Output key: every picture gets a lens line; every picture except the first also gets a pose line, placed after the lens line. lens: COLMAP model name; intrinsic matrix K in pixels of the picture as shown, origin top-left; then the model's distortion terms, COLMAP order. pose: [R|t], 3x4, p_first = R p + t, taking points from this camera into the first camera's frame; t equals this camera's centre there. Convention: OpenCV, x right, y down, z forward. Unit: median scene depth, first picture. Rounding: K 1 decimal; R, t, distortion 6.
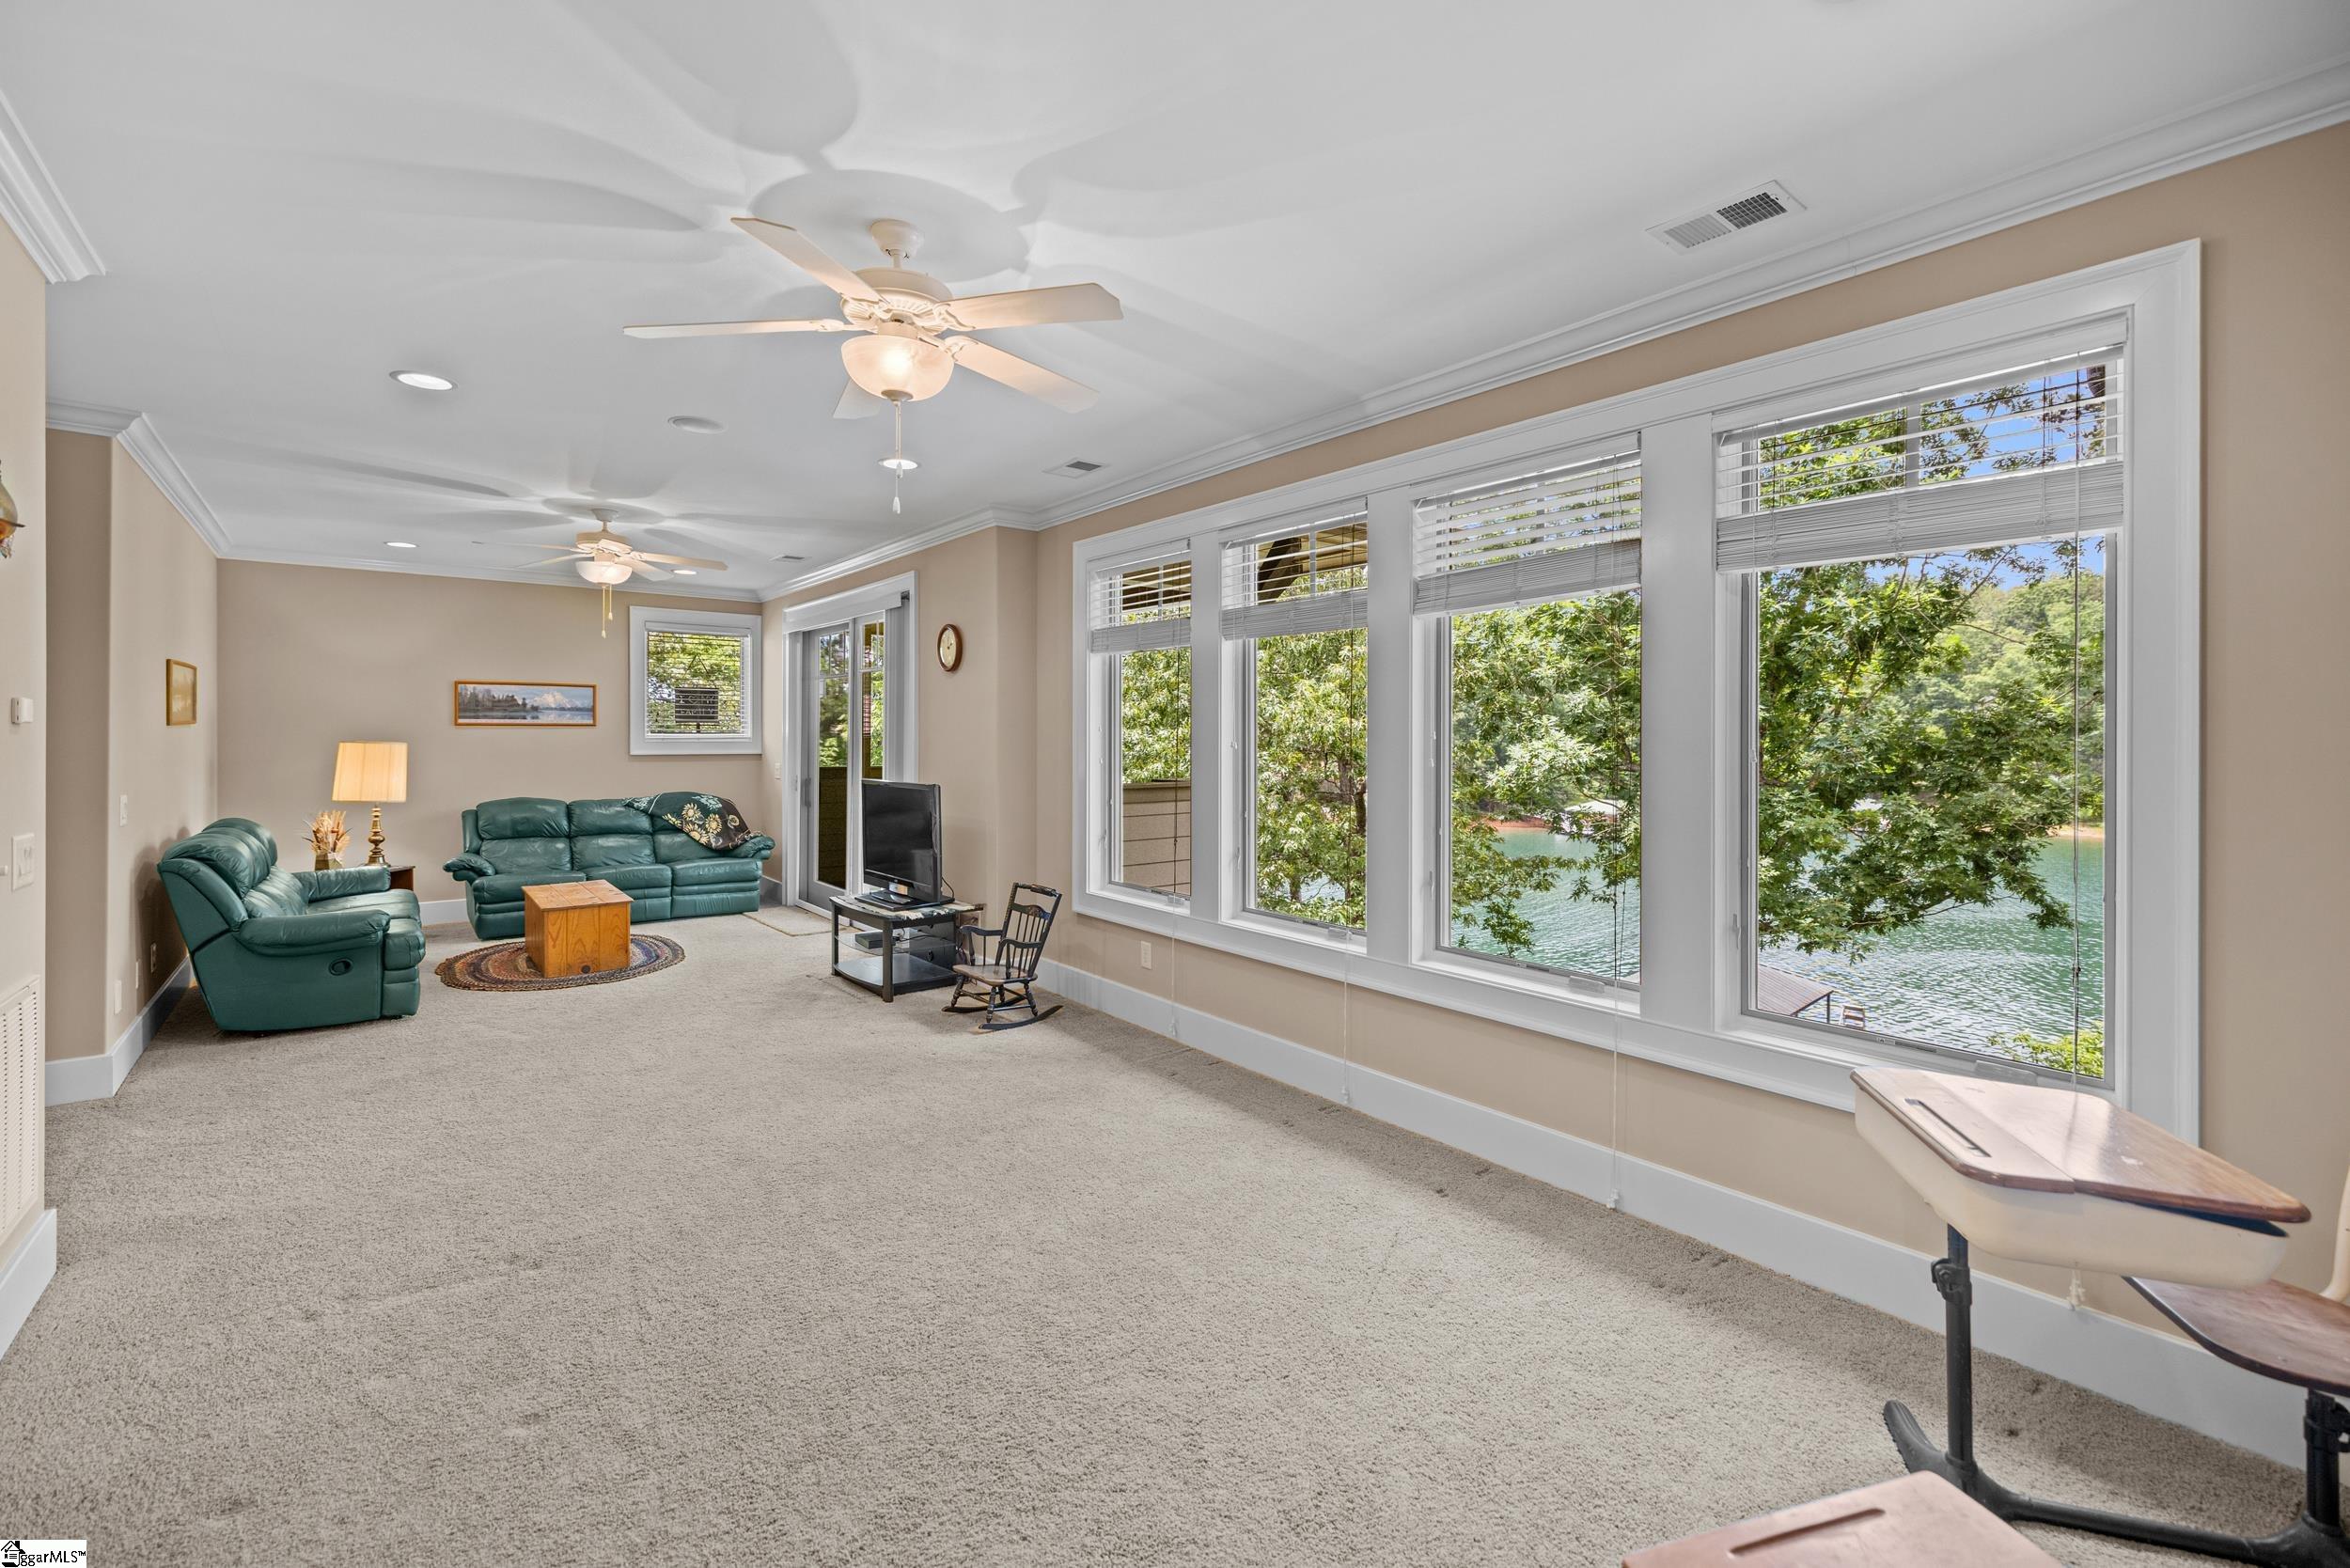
lens RADIAL K [[1016.1, 0, 1179.3], [0, 1016.1, 790.5], [0, 0, 1]] dist [-0.001708, 0.000089]
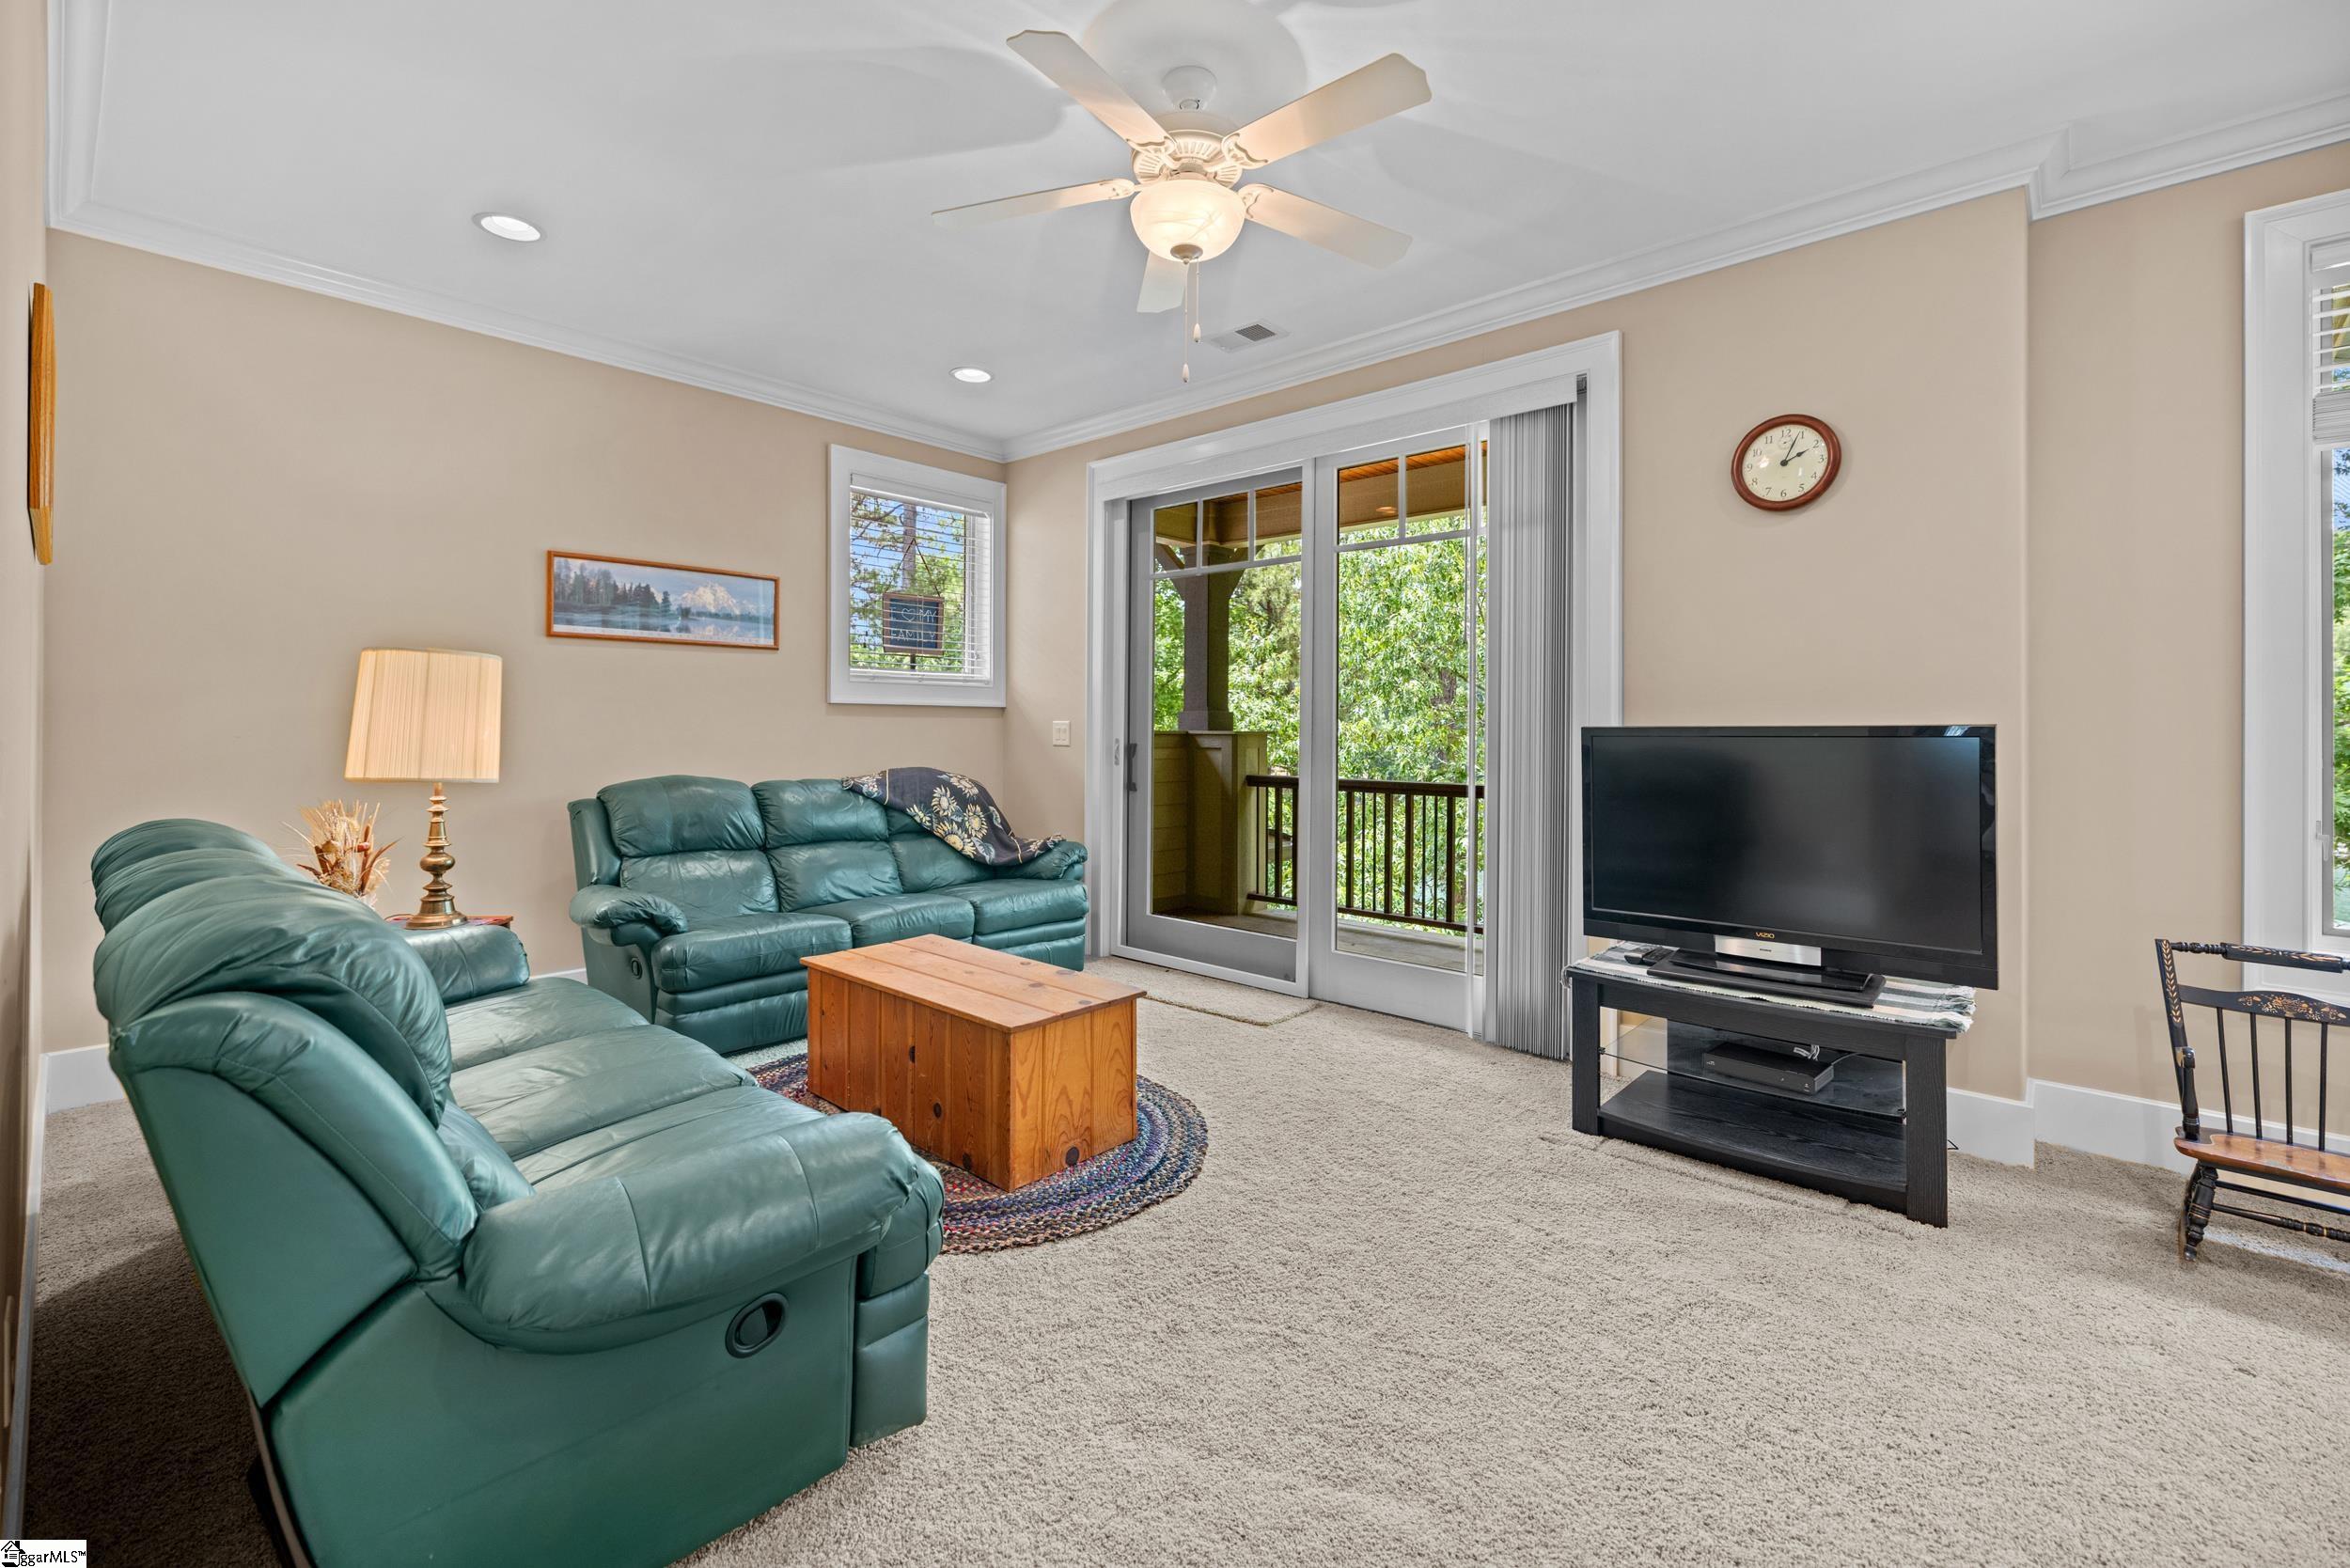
lens RADIAL K [[1016.1, 0, 1174.5], [0, 1016.1, 773.3], [0, 0, 1]] dist [-0.001708, 0.000089]
pose [[0.987382, -0.004579, 0.158293, -0.458658], [0.005932, 0.999950, -0.008077, 0.011119], [-0.158248, 0.008914, 0.987359, 0.420232]]
